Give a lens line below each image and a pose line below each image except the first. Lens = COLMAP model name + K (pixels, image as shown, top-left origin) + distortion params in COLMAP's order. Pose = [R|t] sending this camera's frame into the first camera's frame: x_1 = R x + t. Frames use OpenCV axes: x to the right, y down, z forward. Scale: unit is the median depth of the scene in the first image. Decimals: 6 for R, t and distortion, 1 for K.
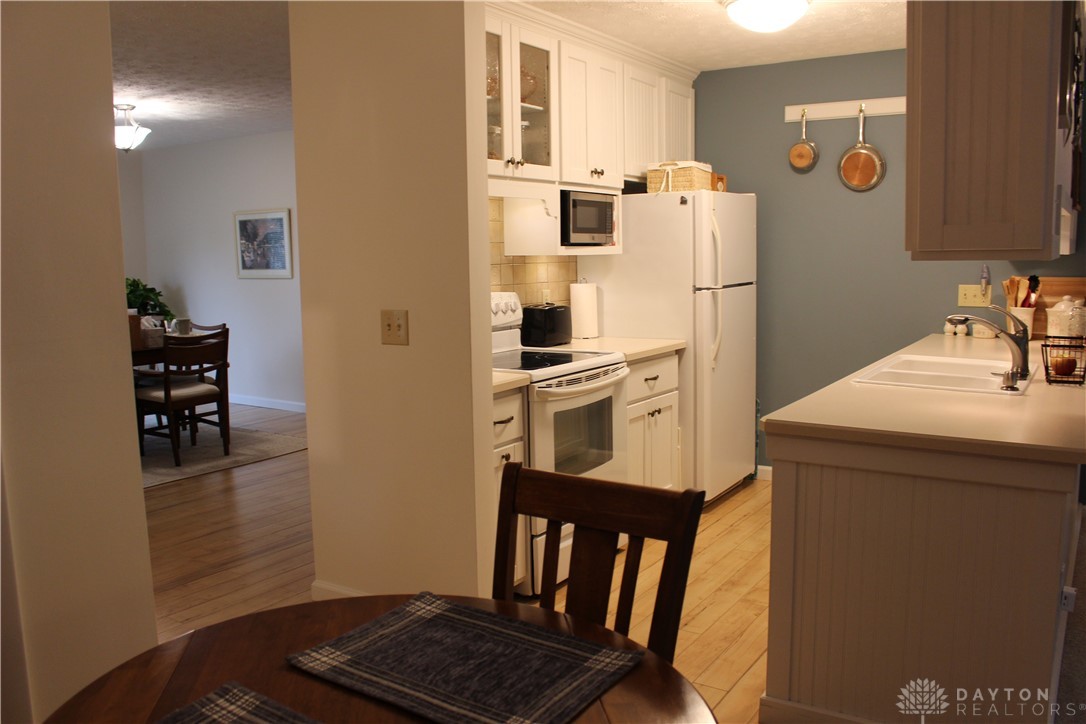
lens RADIAL K [[902.9, 0, 542.6], [0, 902.9, 367.0], [0, 0, 1]] dist [-0.134822, 0.096735]
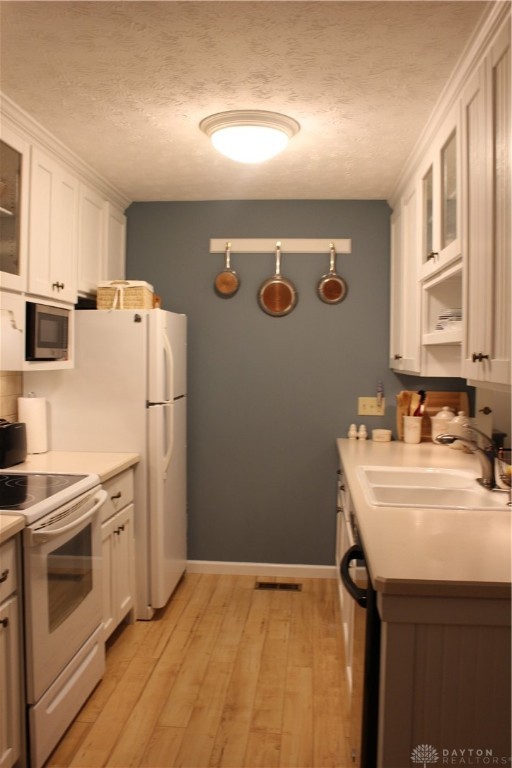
lens RADIAL K [[688.3, 0, 254.6], [0, 688.3, 382.8], [0, 0, 1]] dist [-0.107868, 0.034137]
pose [[0.887025, 0.008706, 0.461639, -0.086352], [0.033164, 0.996038, -0.082508, -0.041678], [-0.460529, 0.088497, 0.883222, 0.243950]]
